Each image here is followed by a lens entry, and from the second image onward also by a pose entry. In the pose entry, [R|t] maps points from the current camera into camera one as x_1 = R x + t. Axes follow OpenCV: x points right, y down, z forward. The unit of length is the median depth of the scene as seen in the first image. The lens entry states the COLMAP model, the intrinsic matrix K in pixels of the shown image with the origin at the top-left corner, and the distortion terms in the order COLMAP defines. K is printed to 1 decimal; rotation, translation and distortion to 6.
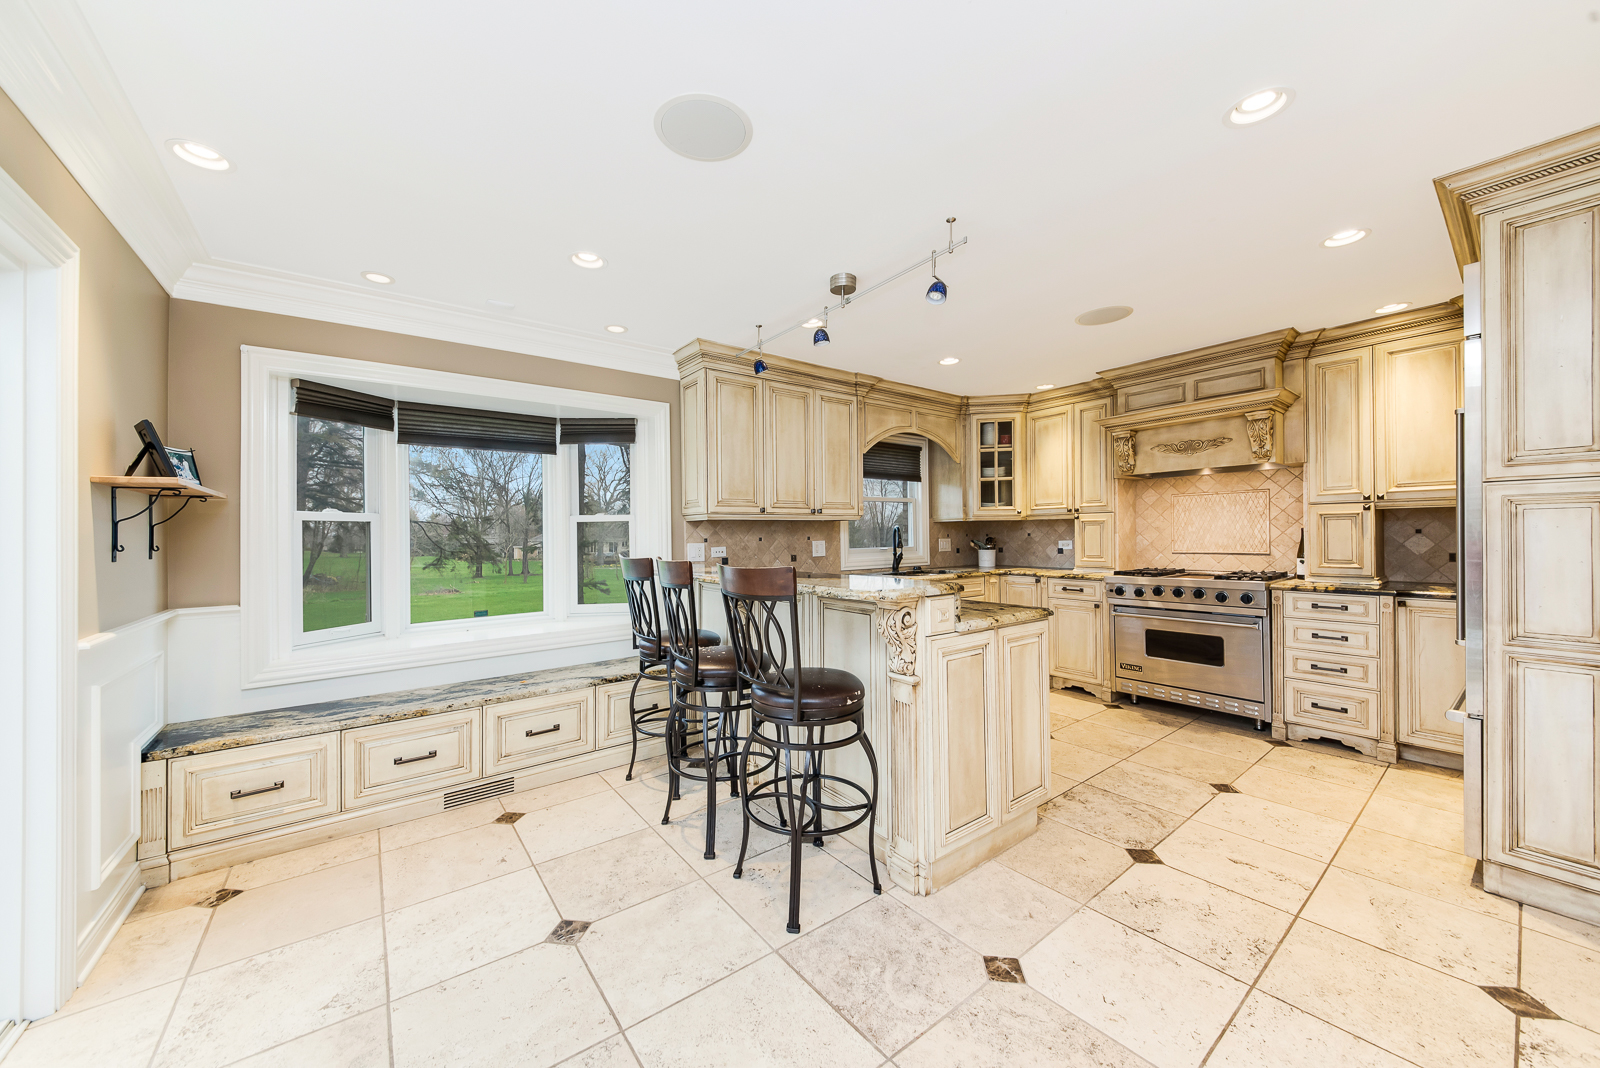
lens RADIAL K [[567.0, 0, 744.8], [0, 567.0, 531.8], [0, 0, 1]] dist [0.050894, -0.025314]
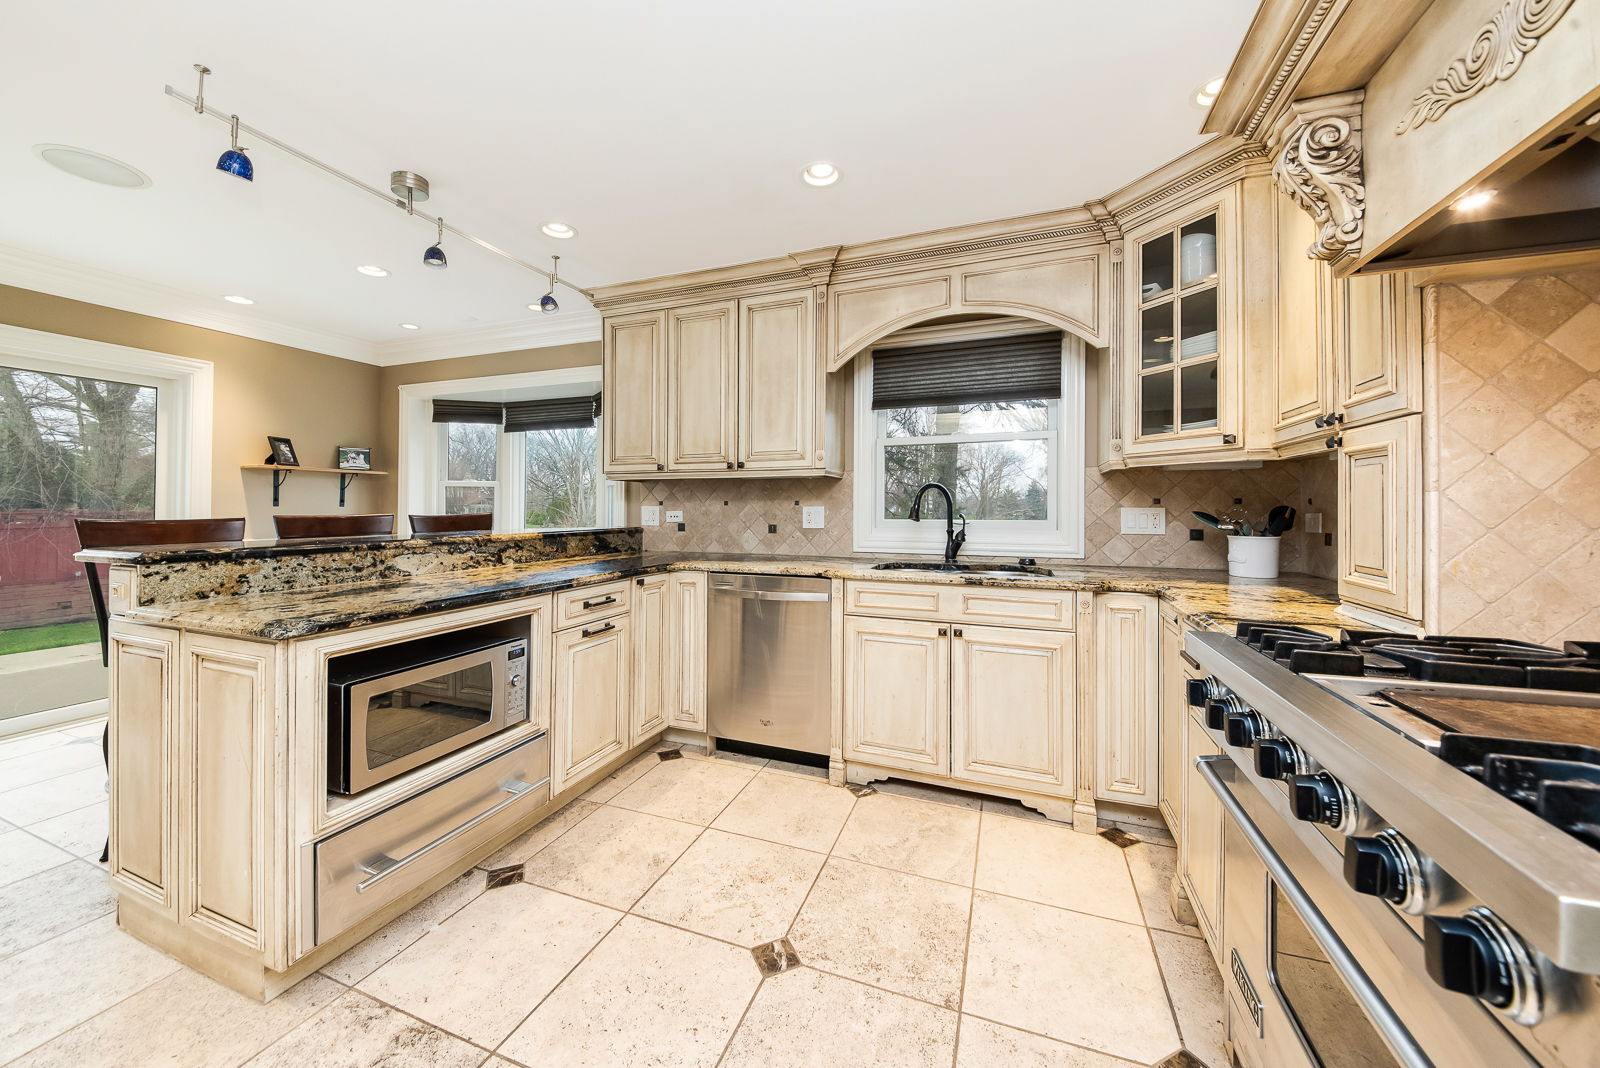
lens RADIAL K [[537.5, 0, 819.0], [0, 537.5, 498.3], [0, 0, 1]] dist [0.045408, -0.000030]
pose [[0.577691, 0.000541, -0.816256, 0.749641], [-0.002808, 0.999995, -0.001325, 0.007236], [0.816251, 0.003058, 0.577689, 0.675827]]
